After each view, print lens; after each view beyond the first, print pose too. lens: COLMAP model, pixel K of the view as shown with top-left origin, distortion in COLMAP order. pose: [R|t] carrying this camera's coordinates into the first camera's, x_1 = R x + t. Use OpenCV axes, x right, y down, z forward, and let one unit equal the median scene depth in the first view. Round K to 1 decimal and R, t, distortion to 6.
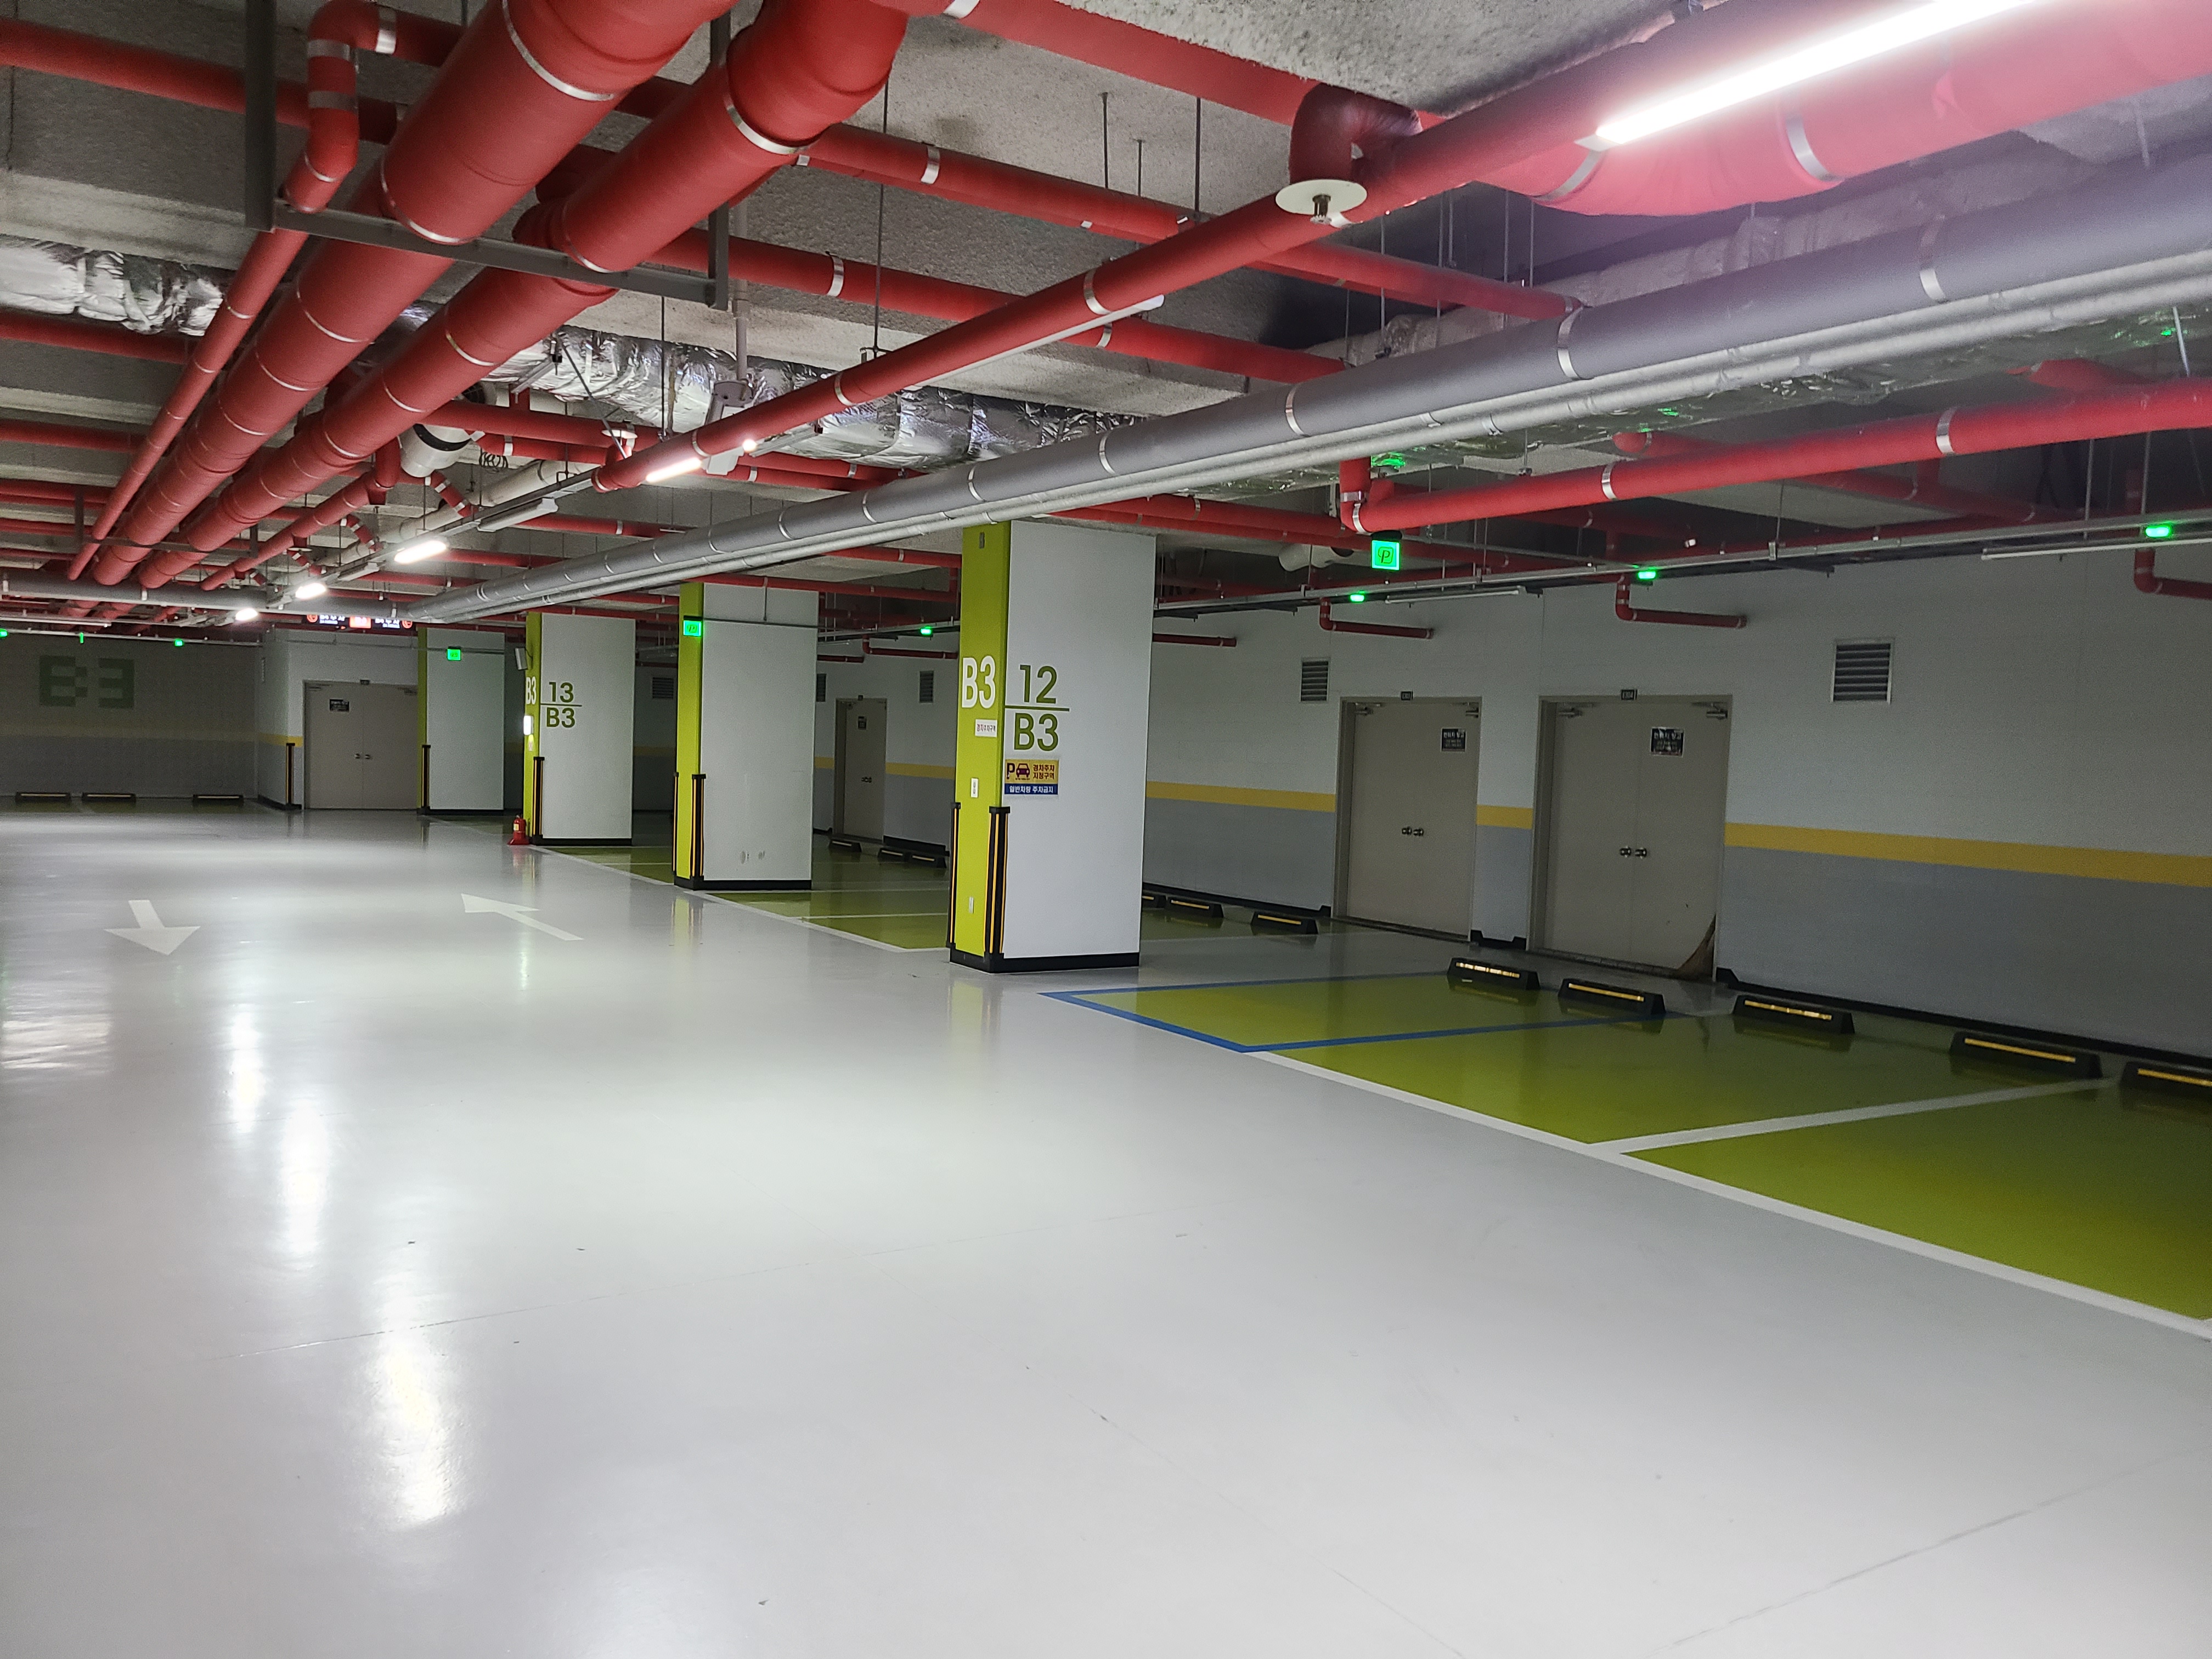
lens RADIAL K [[1690.6, 0, 1085.9], [0, 1690.6, 828.5], [0, 0, 1]] dist [0.261992, 0.000034]
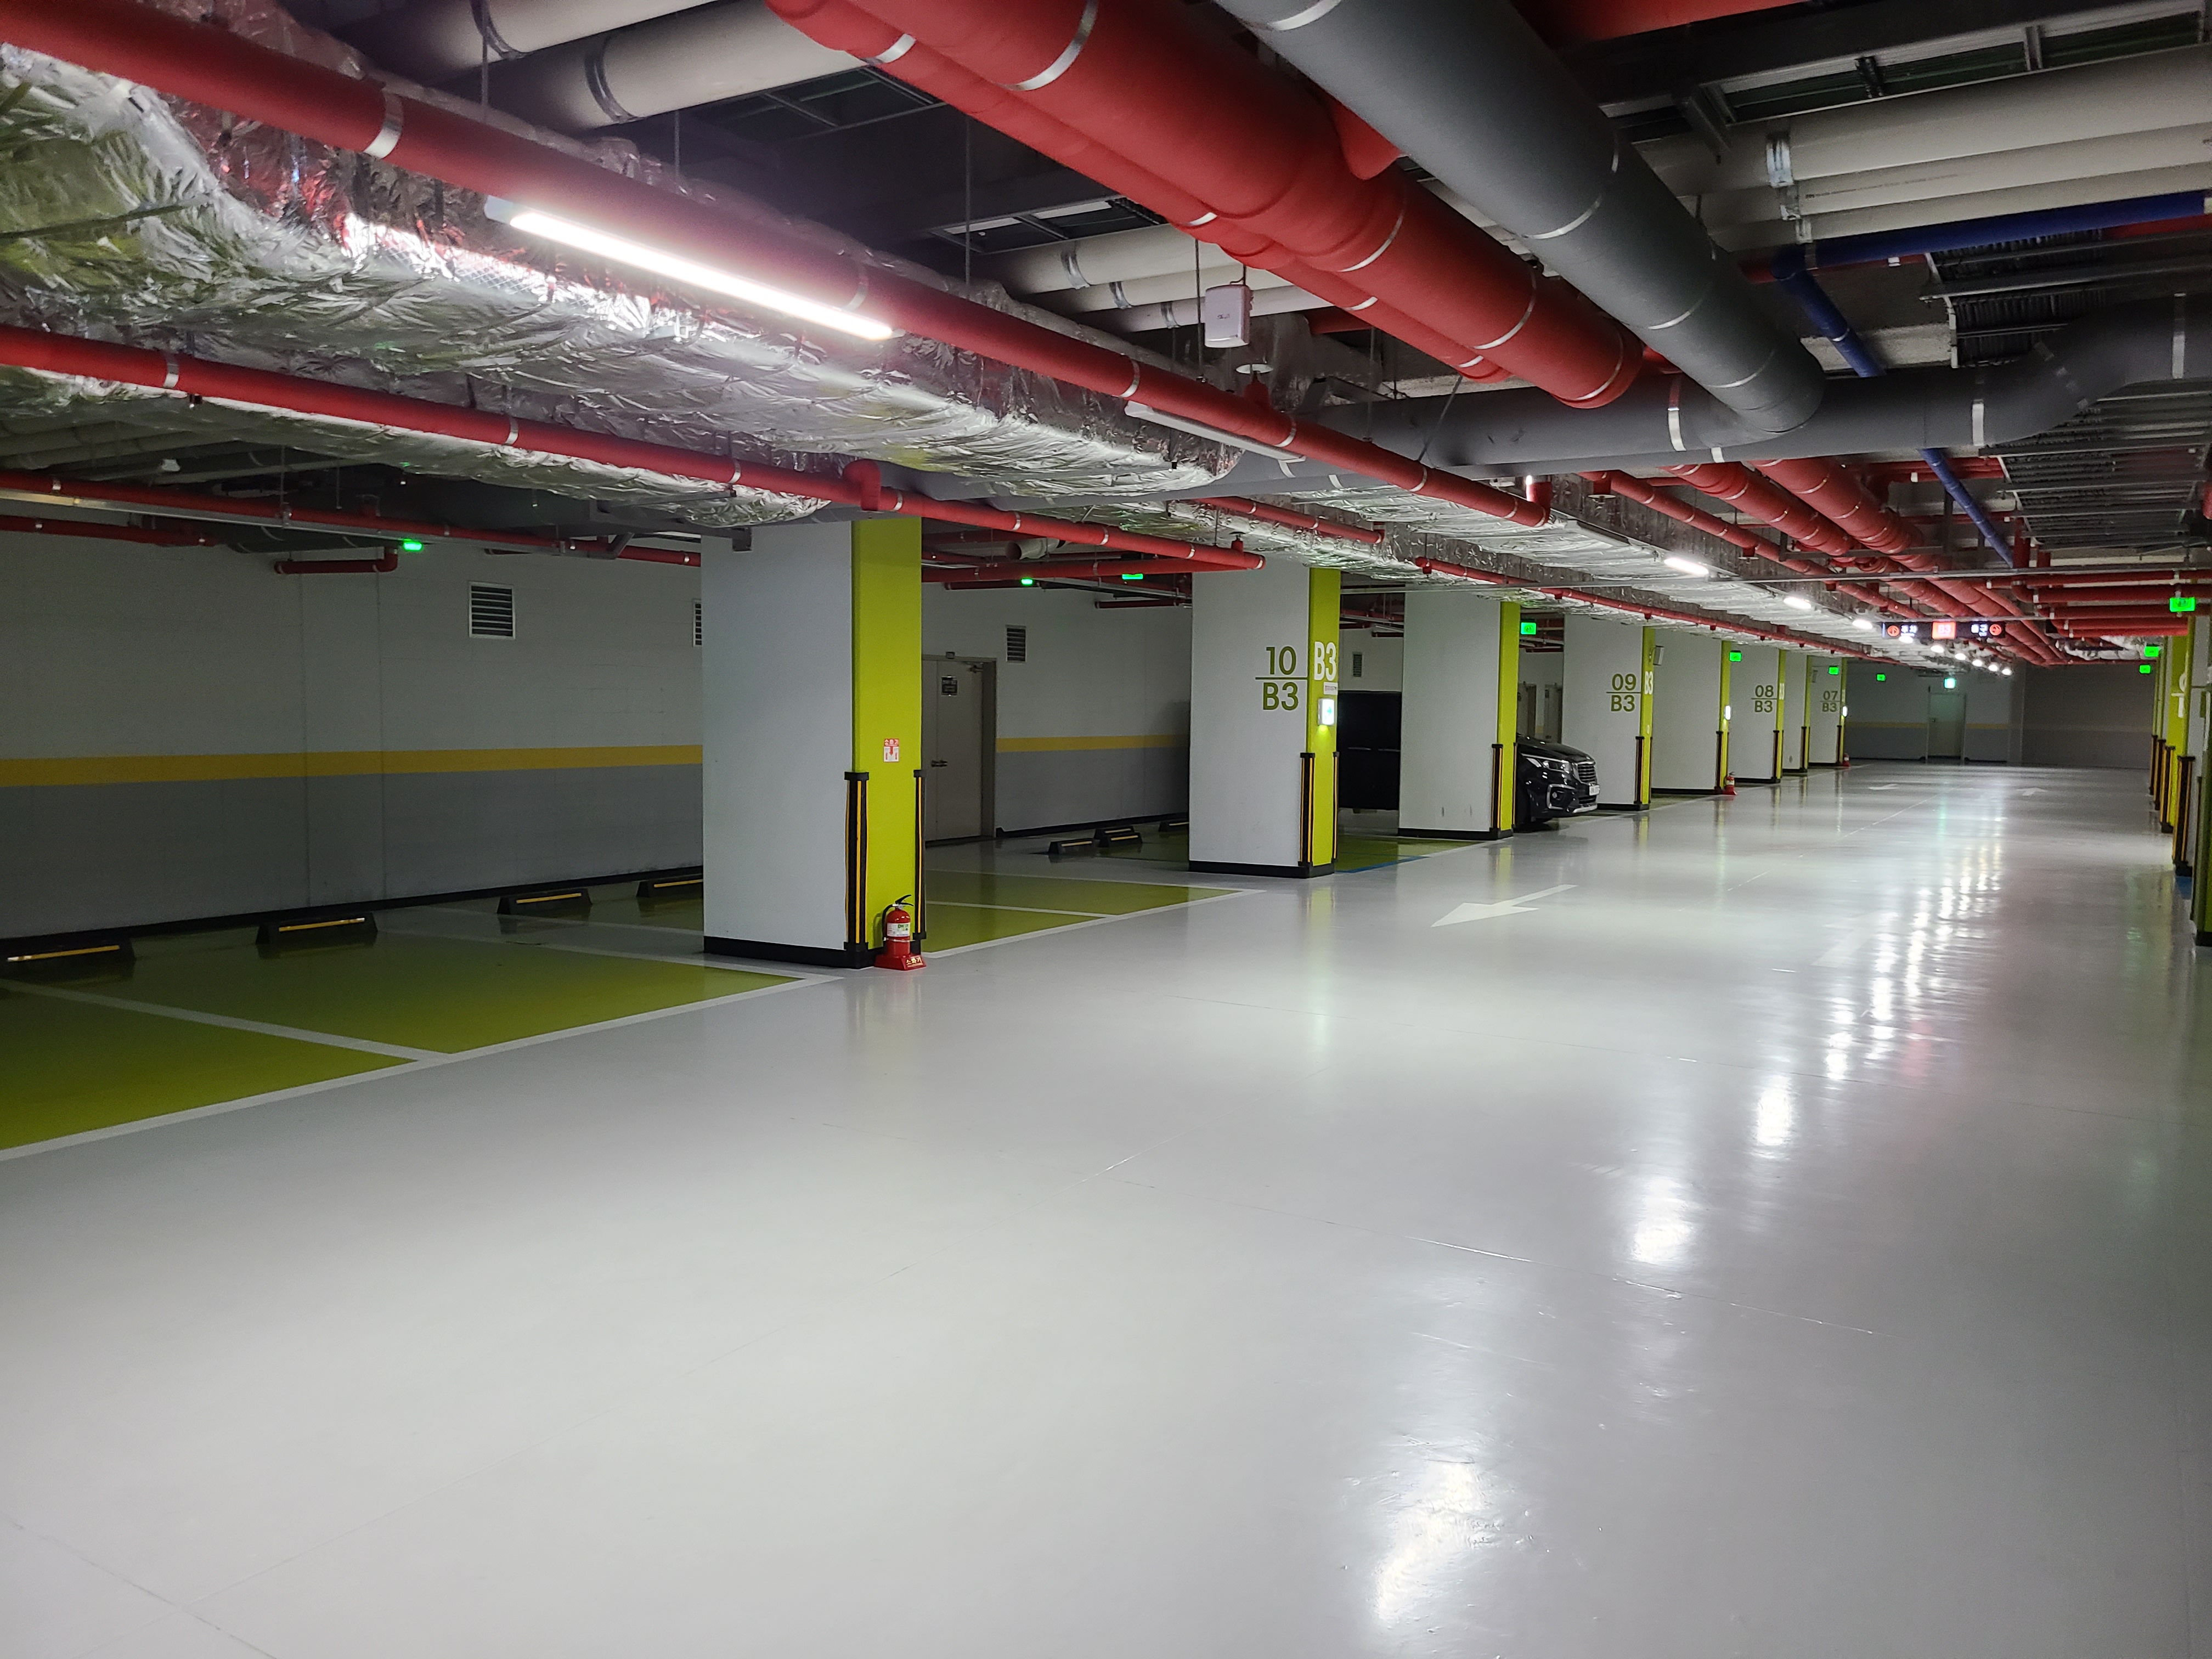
lens RADIAL K [[1690.6, 0, 1085.9], [0, 1690.6, 828.5], [0, 0, 1]] dist [0.261992, 0.000034]
pose [[-0.454217, -0.106434, 0.884511, -1.123329], [0.017027, 0.991619, 0.128067, -0.123734], [-0.890728, 0.073231, -0.448598, 1.686684]]
